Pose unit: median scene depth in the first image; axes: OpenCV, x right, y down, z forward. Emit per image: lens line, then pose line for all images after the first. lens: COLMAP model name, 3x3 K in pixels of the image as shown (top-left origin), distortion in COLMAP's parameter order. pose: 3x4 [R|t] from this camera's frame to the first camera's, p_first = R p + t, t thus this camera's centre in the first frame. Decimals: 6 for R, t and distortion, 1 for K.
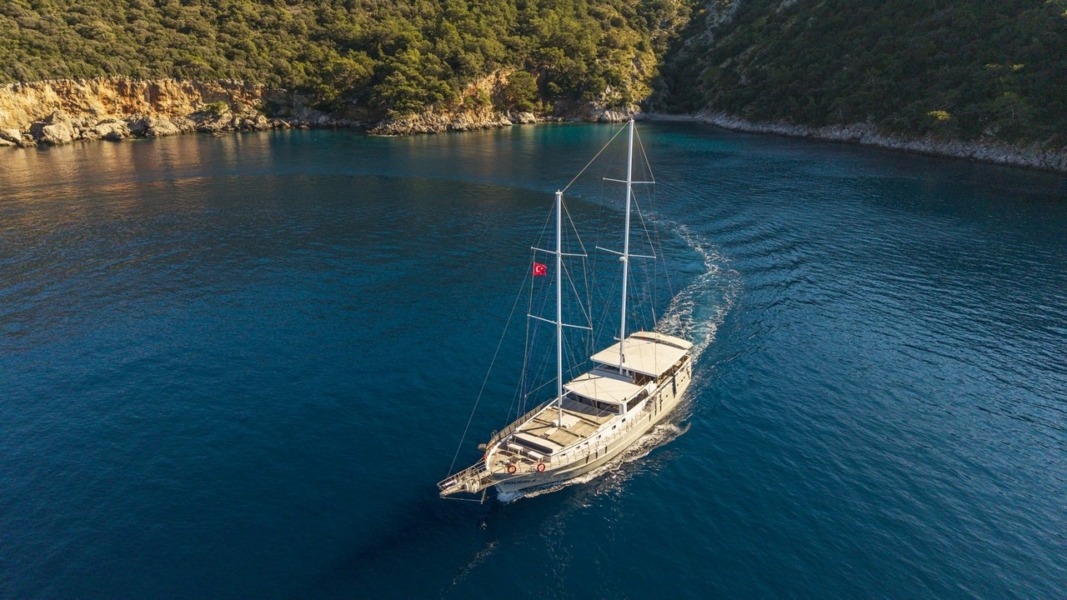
lens RADIAL K [[717.0, 0, 533.5], [0, 717.0, 300.0], [0, 0, 1]] dist [0.005268, 0.002311]
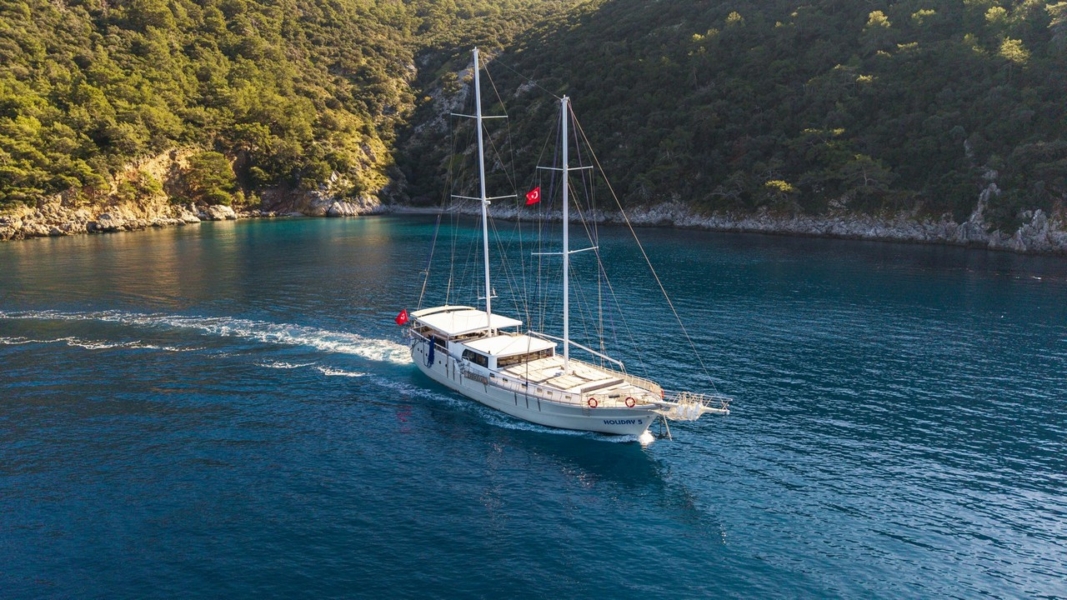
lens RADIAL K [[717.0, 0, 533.5], [0, 717.0, 300.0], [0, 0, 1]] dist [0.005268, 0.002311]
pose [[0.920520, -0.069301, 0.384500, -0.004897], [0.125546, 0.984416, -0.123140, -0.041126], [-0.369974, 0.161626, 0.914875, 0.240219]]
